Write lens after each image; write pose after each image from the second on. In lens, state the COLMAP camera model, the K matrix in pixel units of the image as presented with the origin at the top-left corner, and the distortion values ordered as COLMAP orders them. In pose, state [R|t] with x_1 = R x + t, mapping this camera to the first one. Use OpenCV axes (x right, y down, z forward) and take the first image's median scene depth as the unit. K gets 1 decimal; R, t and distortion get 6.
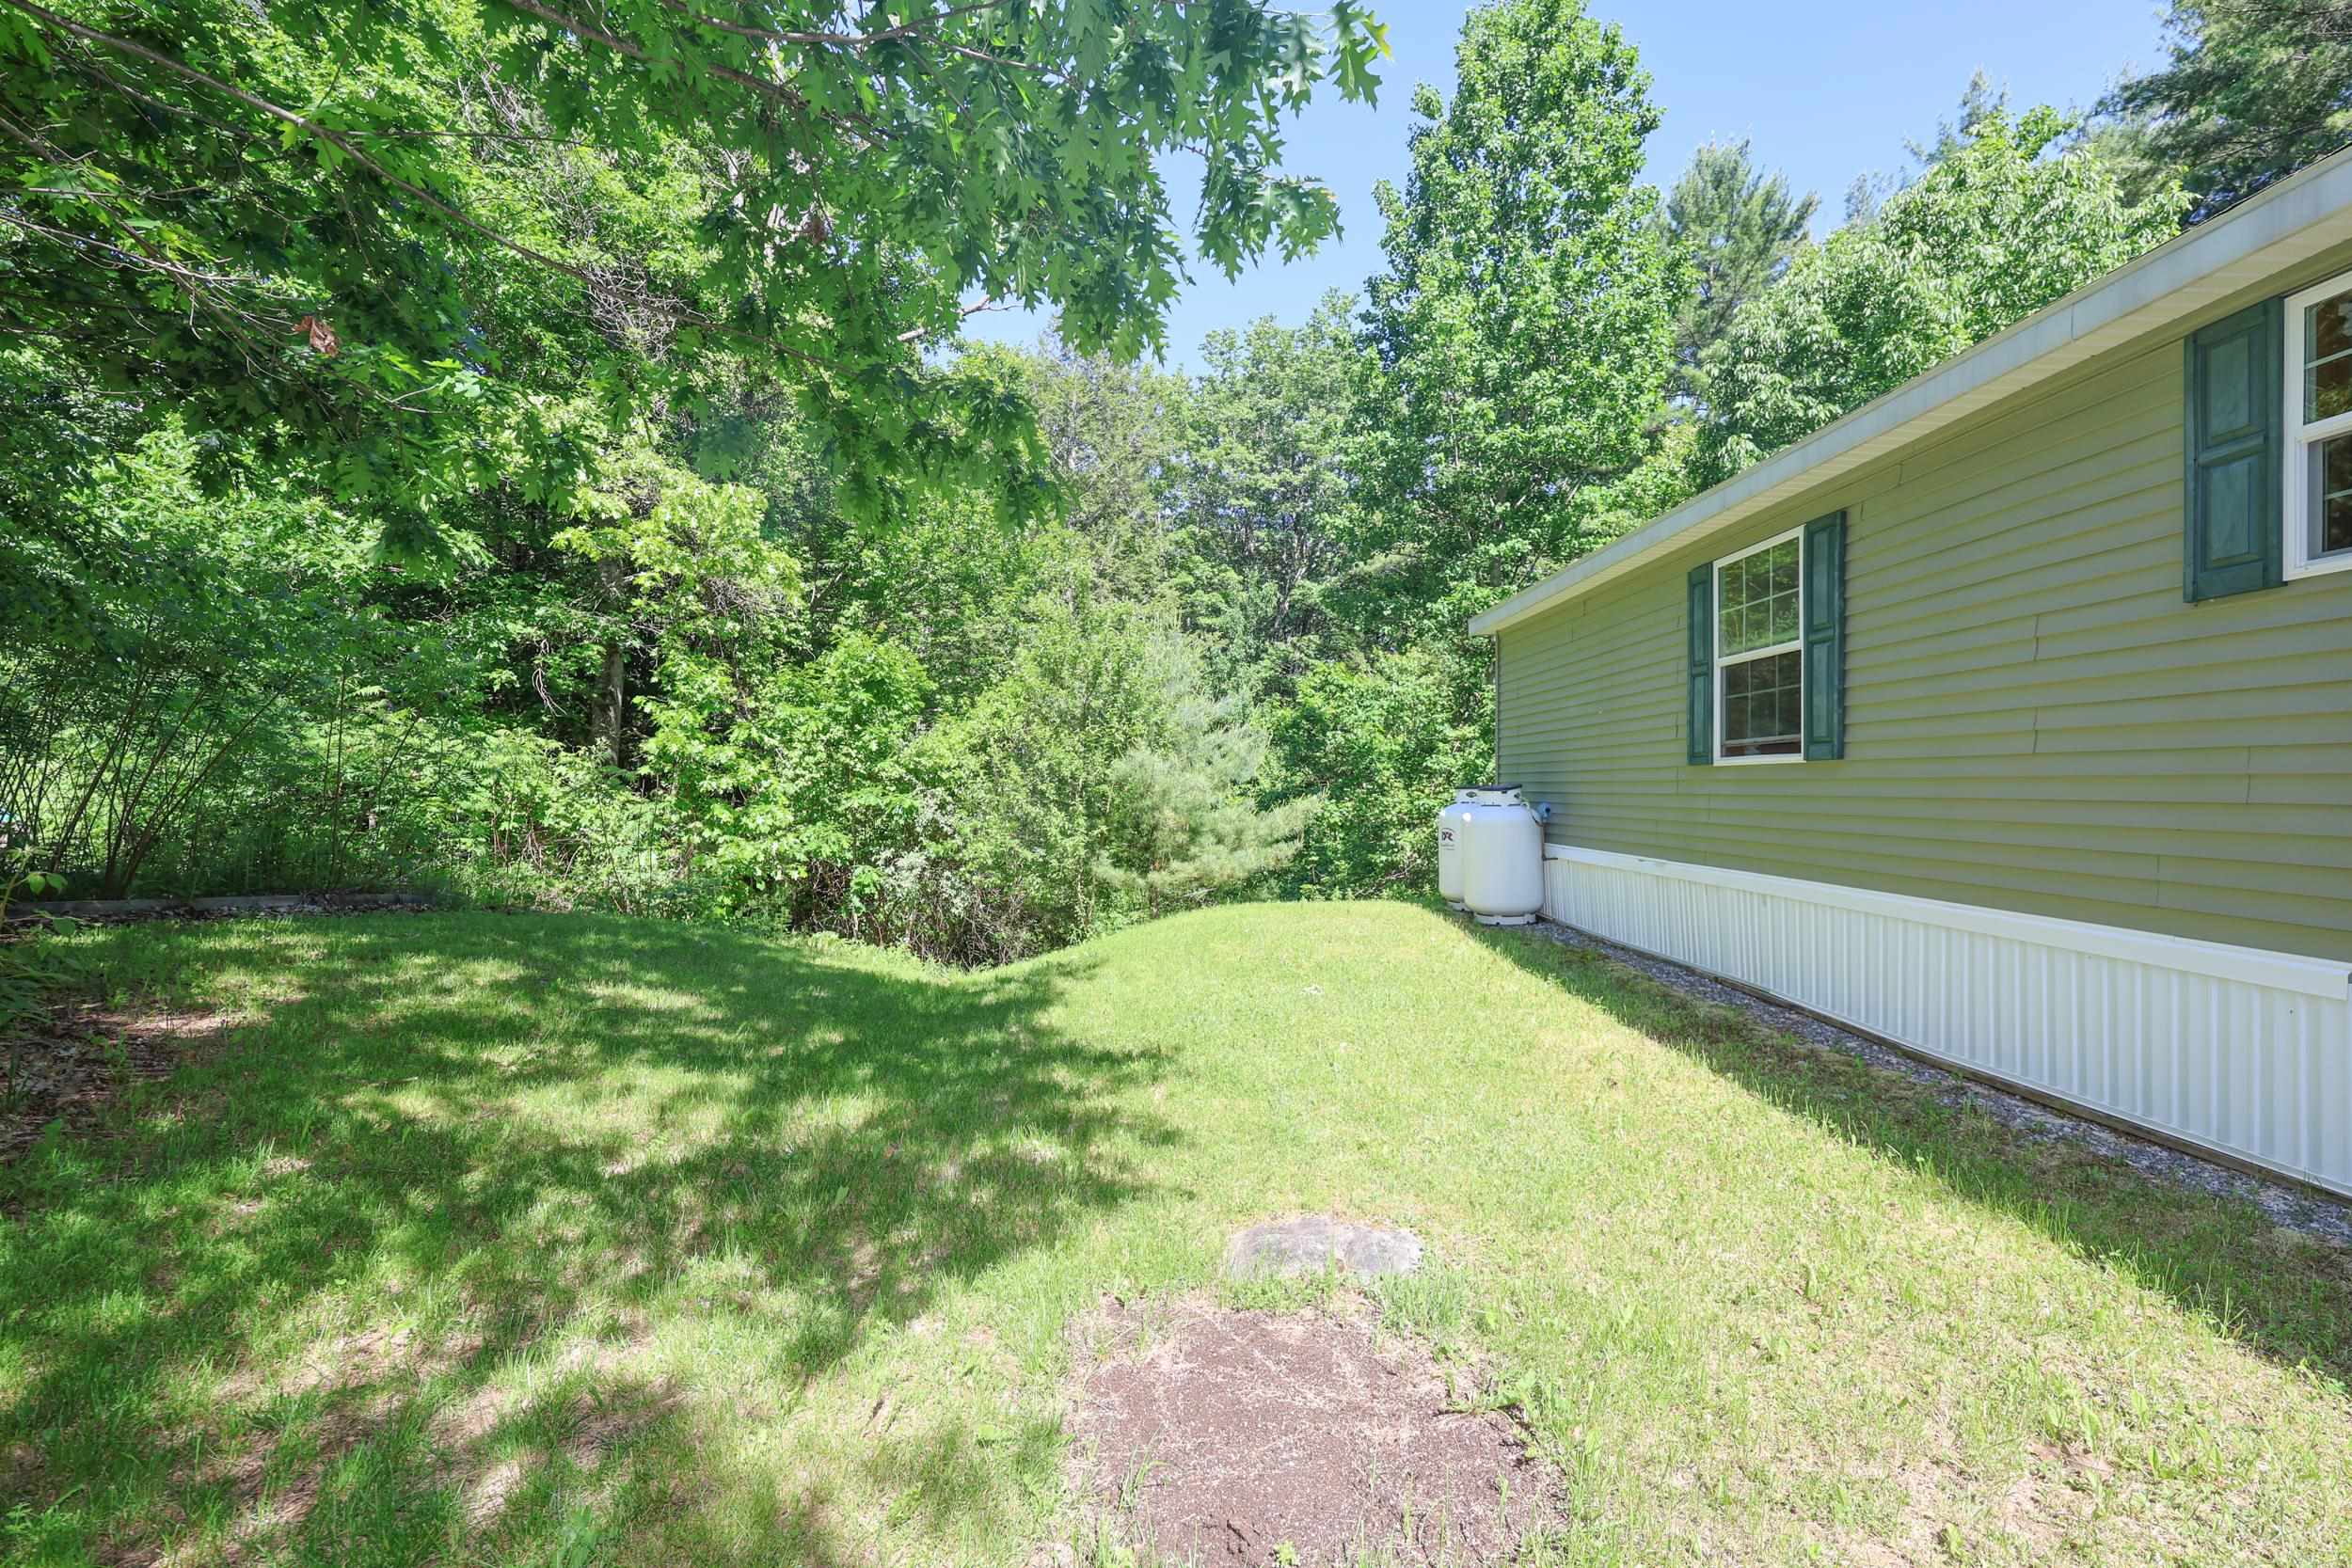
lens RADIAL K [[977.4, 0, 1159.8], [0, 977.4, 780.5], [0, 0, 1]] dist [0.000723, -0.000682]
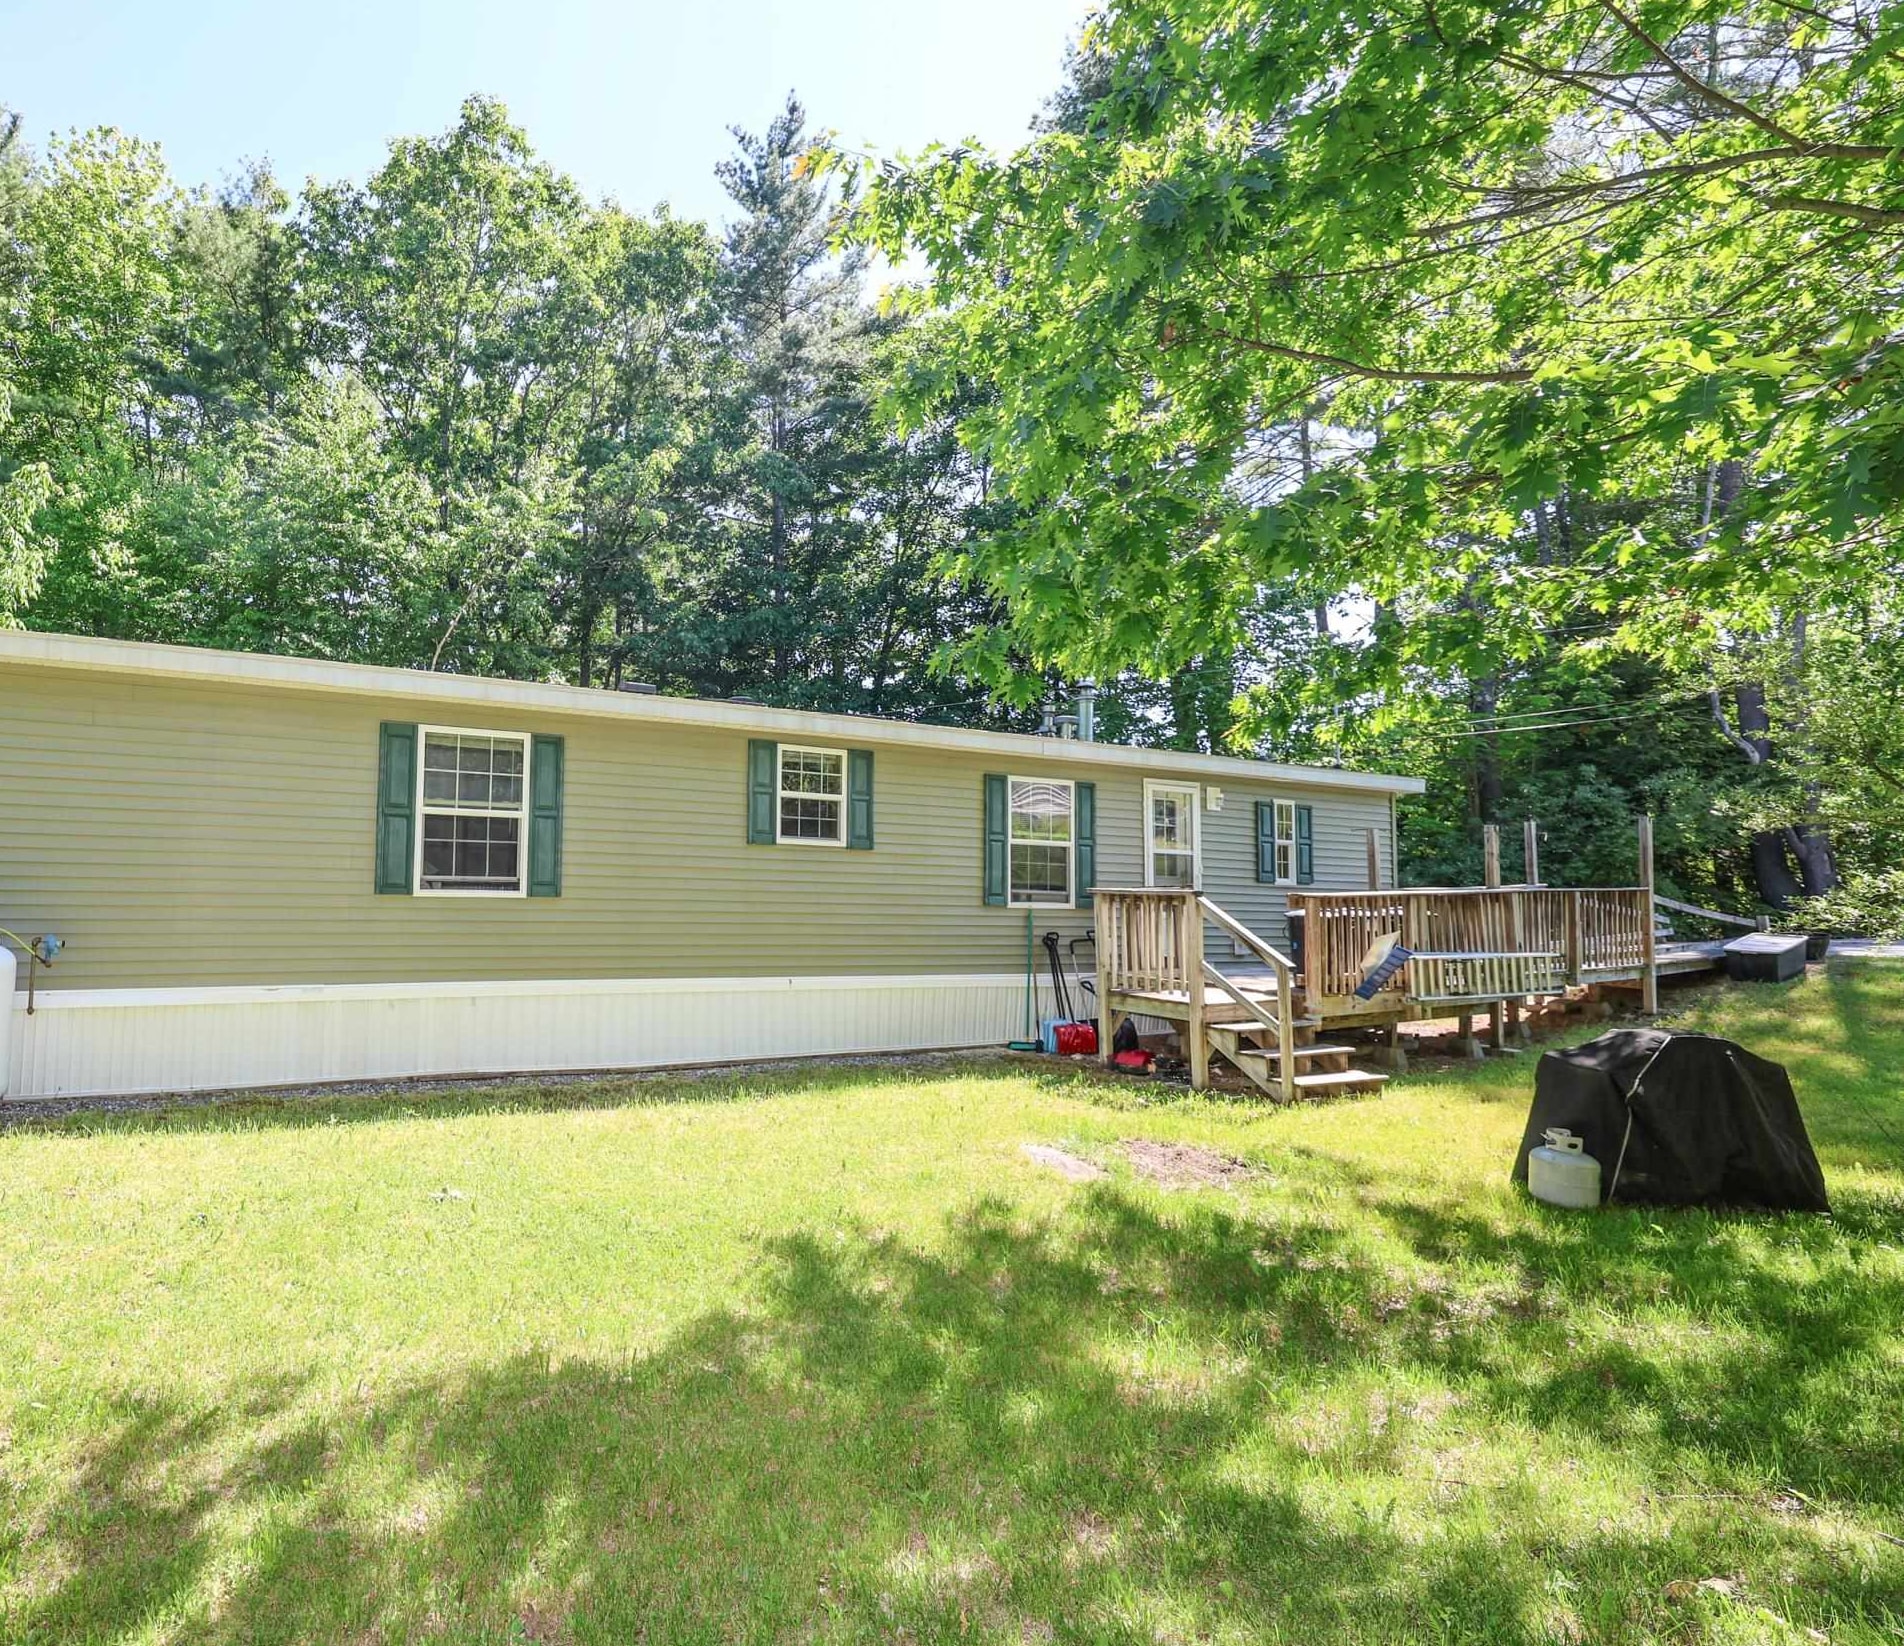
lens RADIAL K [[622.4, 0, 950.0], [0, 622.4, 885.0], [0, 0, 1]] dist [-0.000202, -0.000013]
pose [[-0.415800, 0.016836, 0.909300, -0.433117], [-0.029118, 0.999070, -0.031813, -0.025887], [-0.908990, -0.039705, -0.414923, 0.804834]]
